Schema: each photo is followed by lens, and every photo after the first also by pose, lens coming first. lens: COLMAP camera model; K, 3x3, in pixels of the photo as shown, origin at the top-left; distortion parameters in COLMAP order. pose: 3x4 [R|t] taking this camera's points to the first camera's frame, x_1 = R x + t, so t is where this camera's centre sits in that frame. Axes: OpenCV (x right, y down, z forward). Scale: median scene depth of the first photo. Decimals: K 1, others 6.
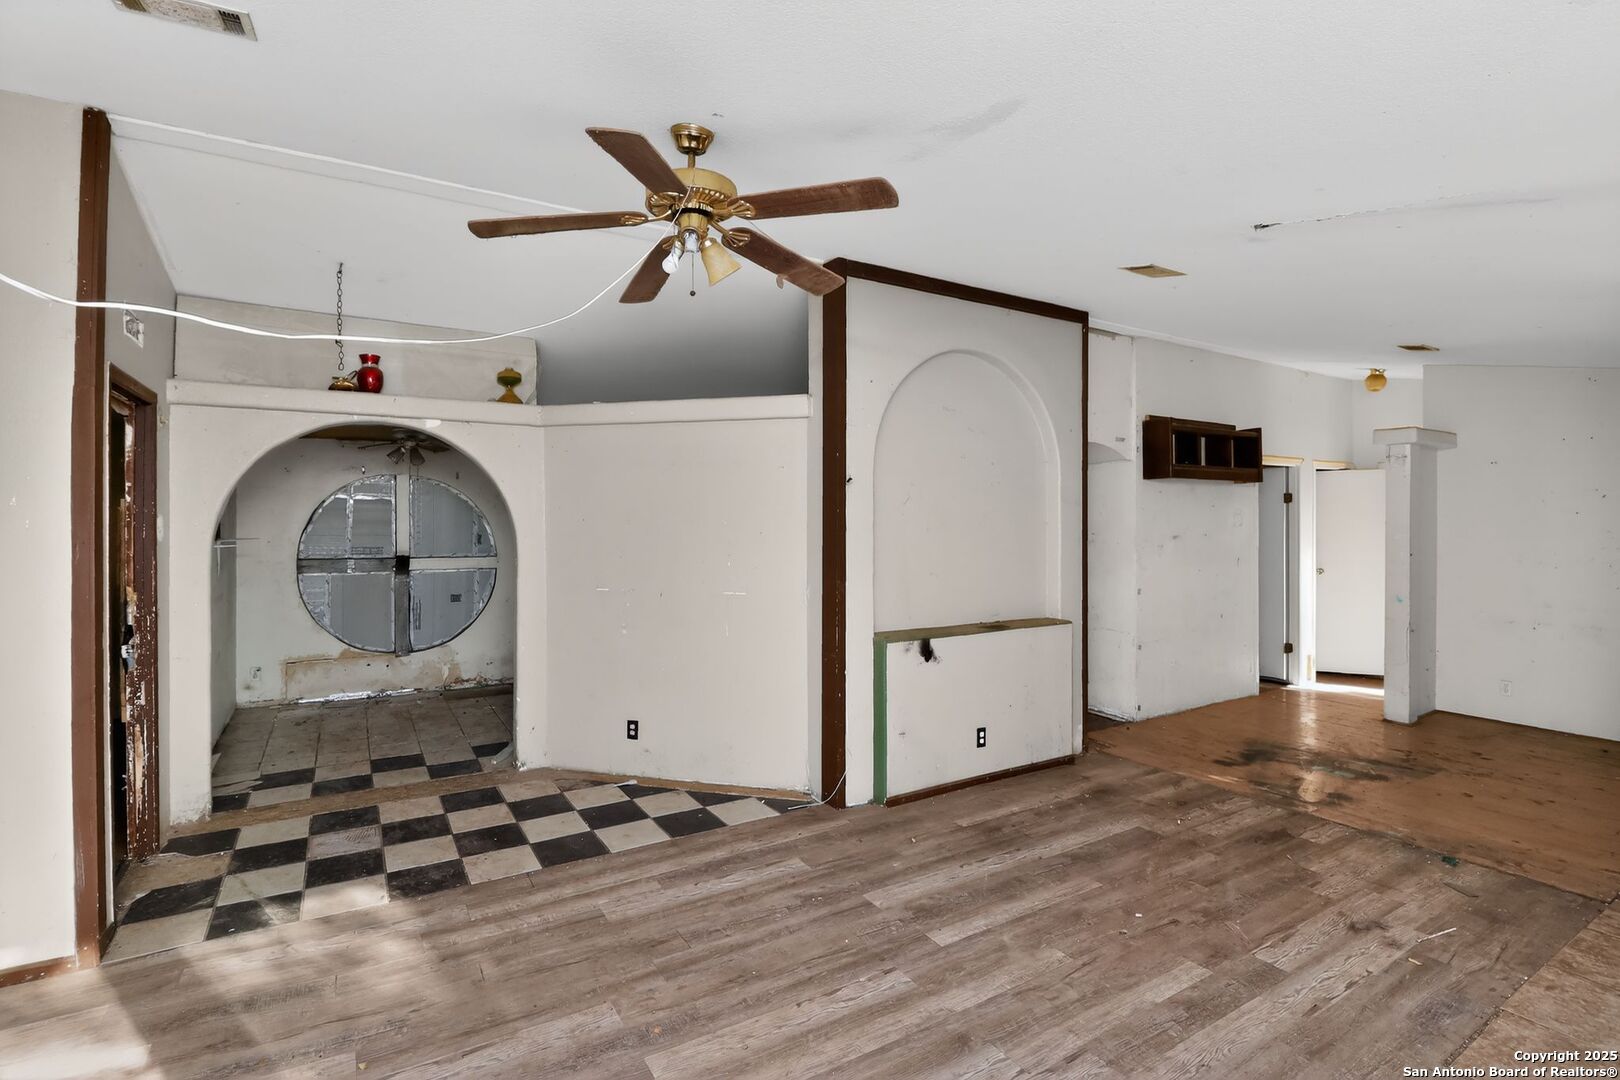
lens RADIAL K [[766.5, 0, 781.1], [0, 766.5, 517.7], [0, 0, 1]] dist [-0.007060, -0.007000]
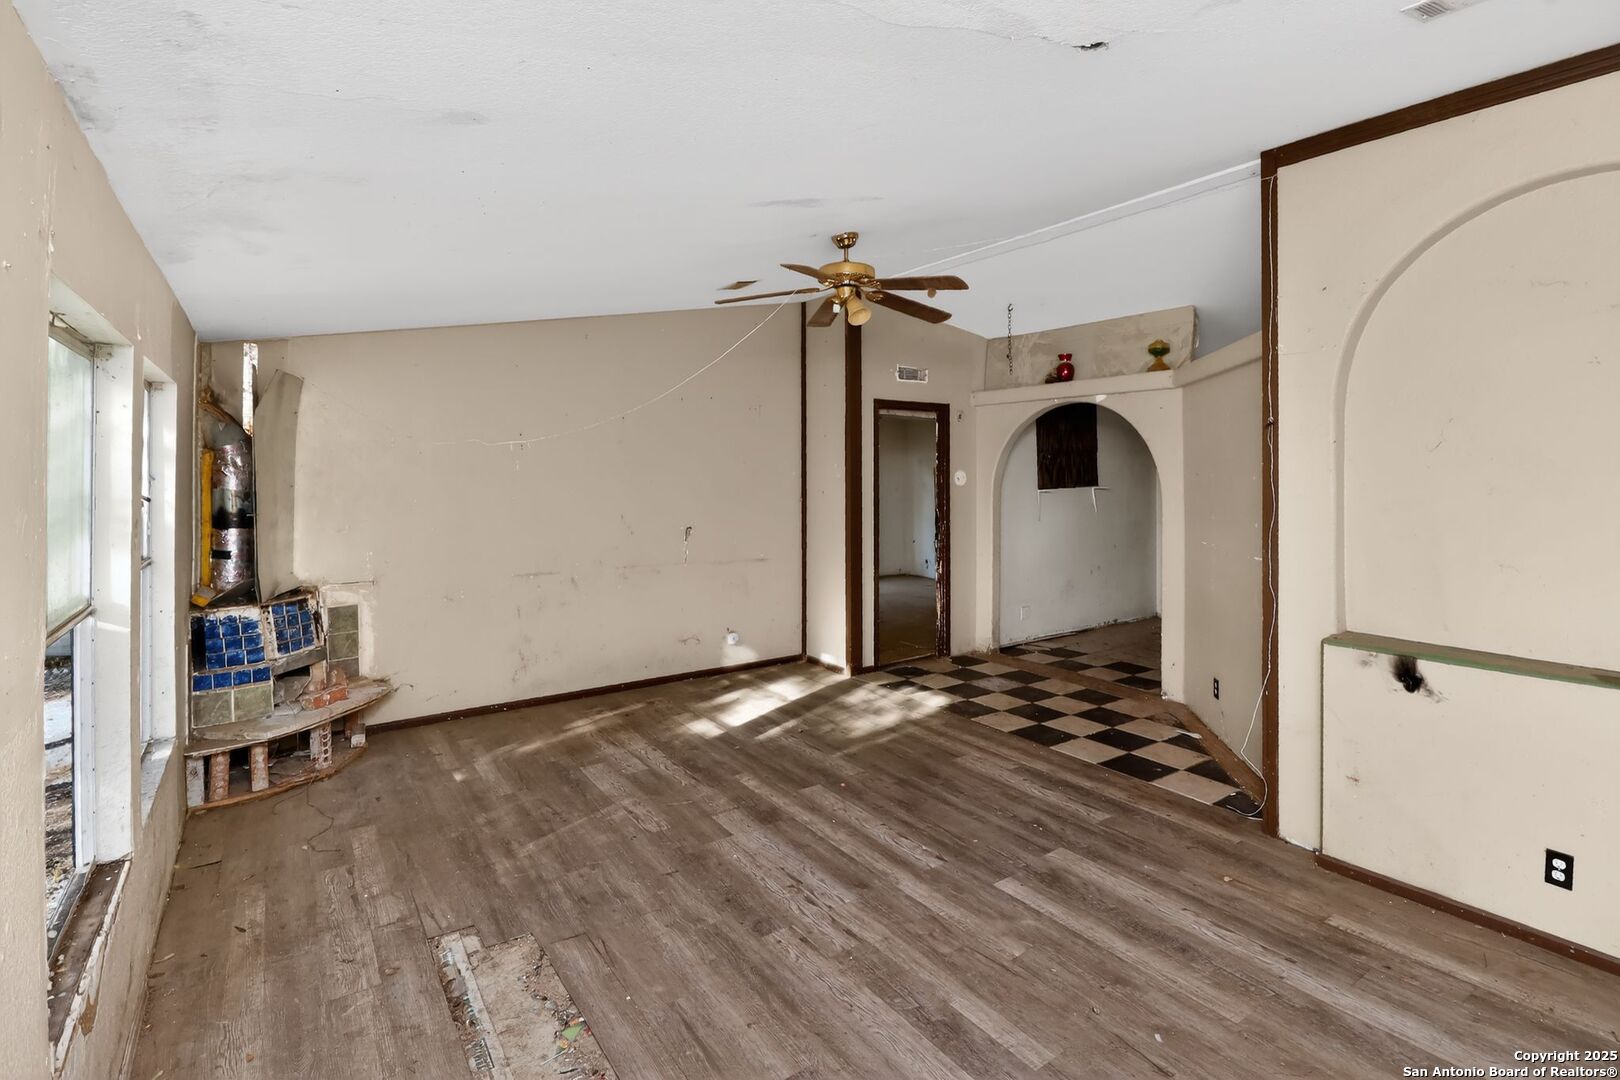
lens RADIAL K [[766.5, 0, 803.9], [0, 766.5, 464.9], [0, 0, 1]] dist [-0.007060, -0.007000]
pose [[0.064948, -0.009644, -0.997842, 1.047697], [0.000154, 0.999953, -0.009655, 0.000293], [0.997889, 0.000473, 0.064946, 0.572544]]
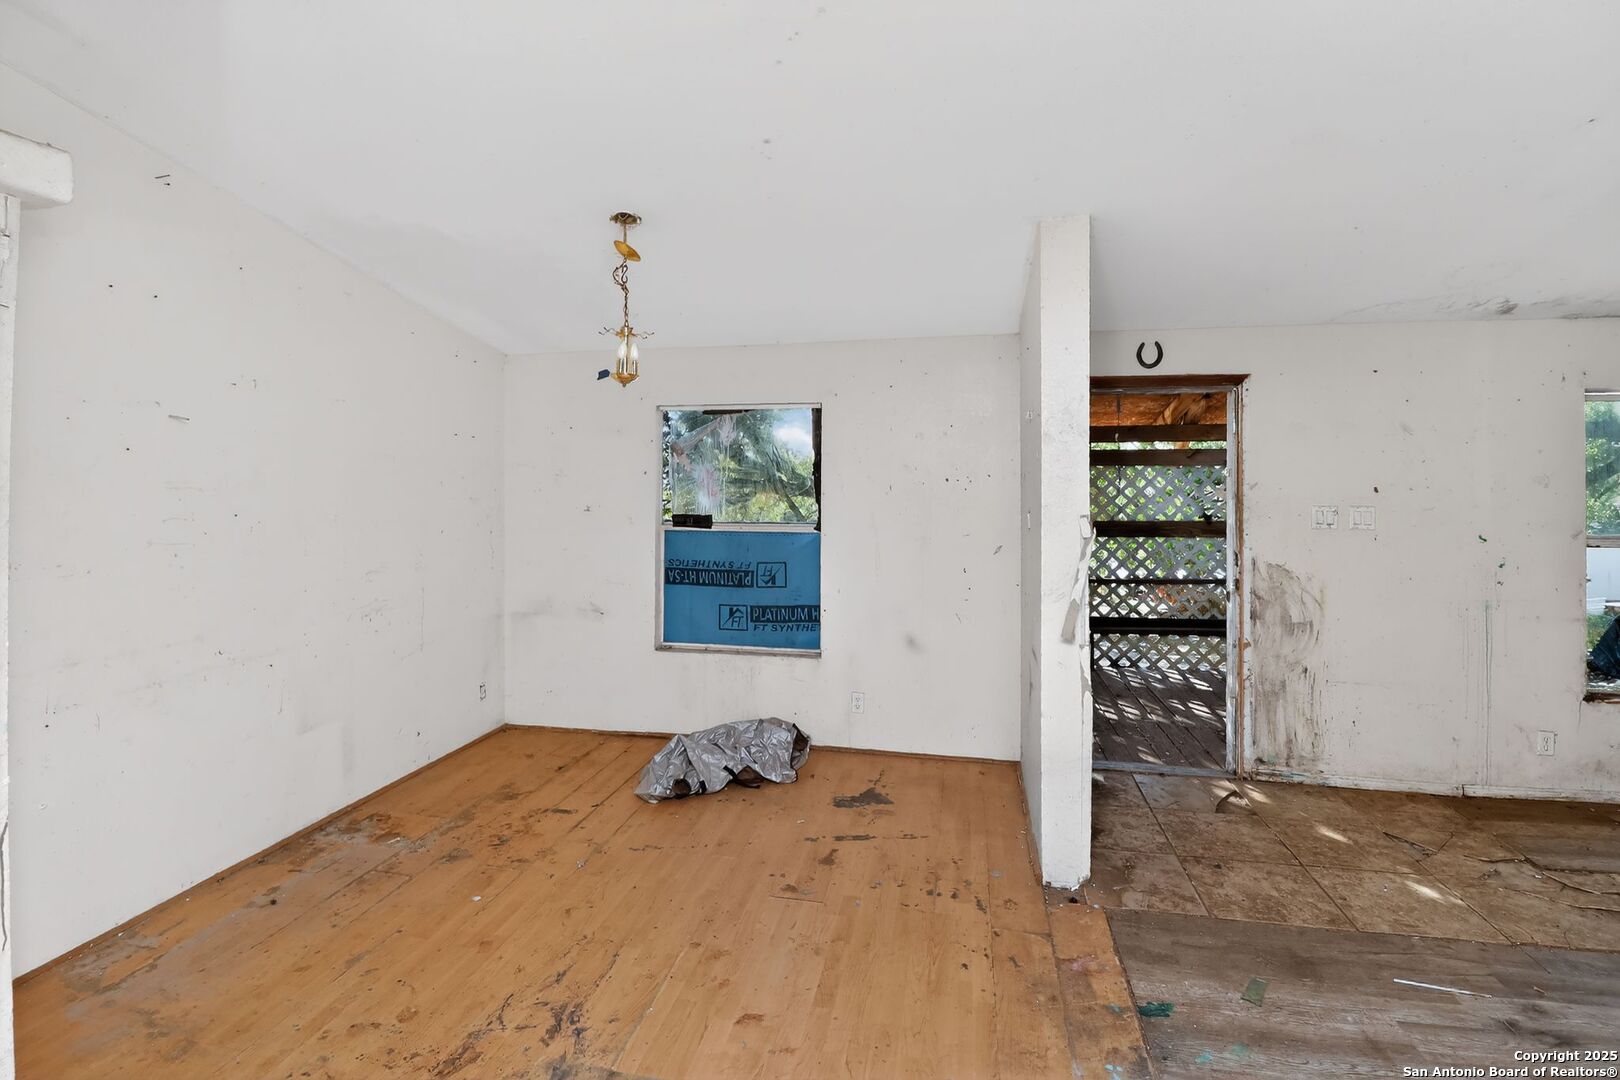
lens RADIAL K [[766.5, 0, 821.7], [0, 766.5, 472.3], [0, 0, 1]] dist [-0.007060, -0.007000]
pose [[-0.737098, 0.005341, 0.675765, 0.695806], [0.001966, 0.999981, -0.005759, 0.017102], [-0.675783, -0.002917, -0.737094, 1.726424]]
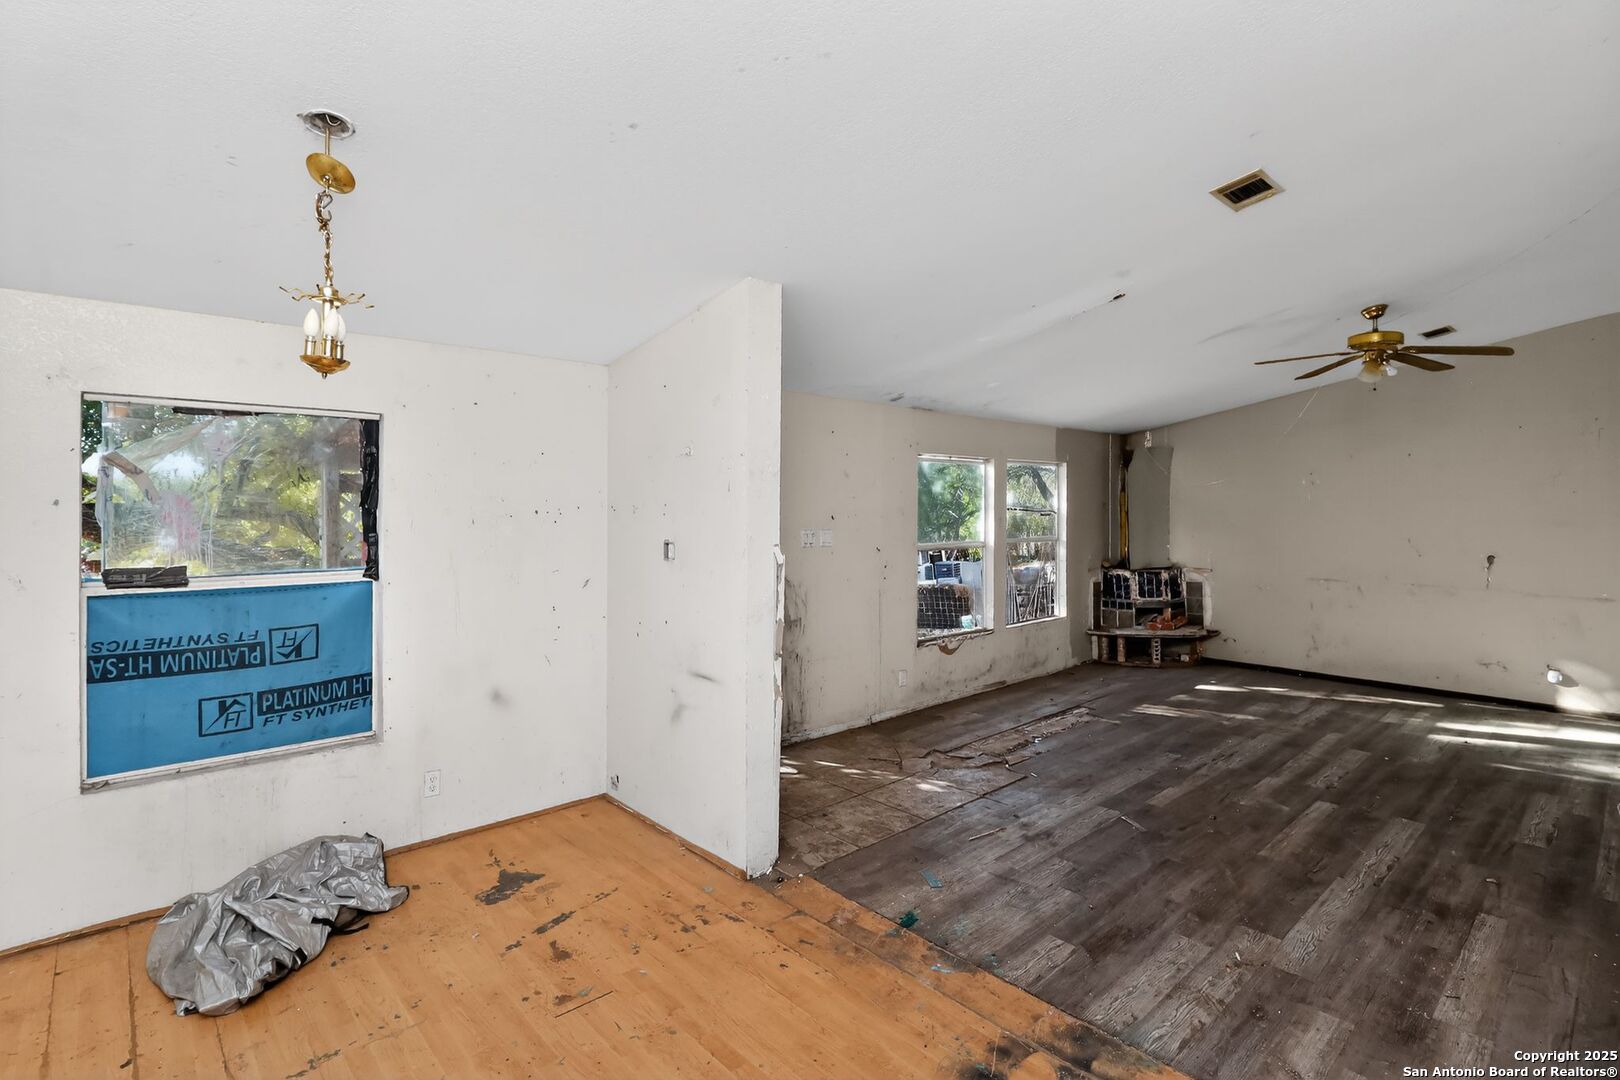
lens RADIAL K [[766.5, 0, 807.8], [0, 766.5, 502.5], [0, 0, 1]] dist [-0.007060, -0.007000]
pose [[-0.980215, -0.004326, -0.197891, 1.212876], [-0.004795, 0.999987, 0.001892, 0.004752], [0.197880, 0.002804, -0.980222, 1.869638]]
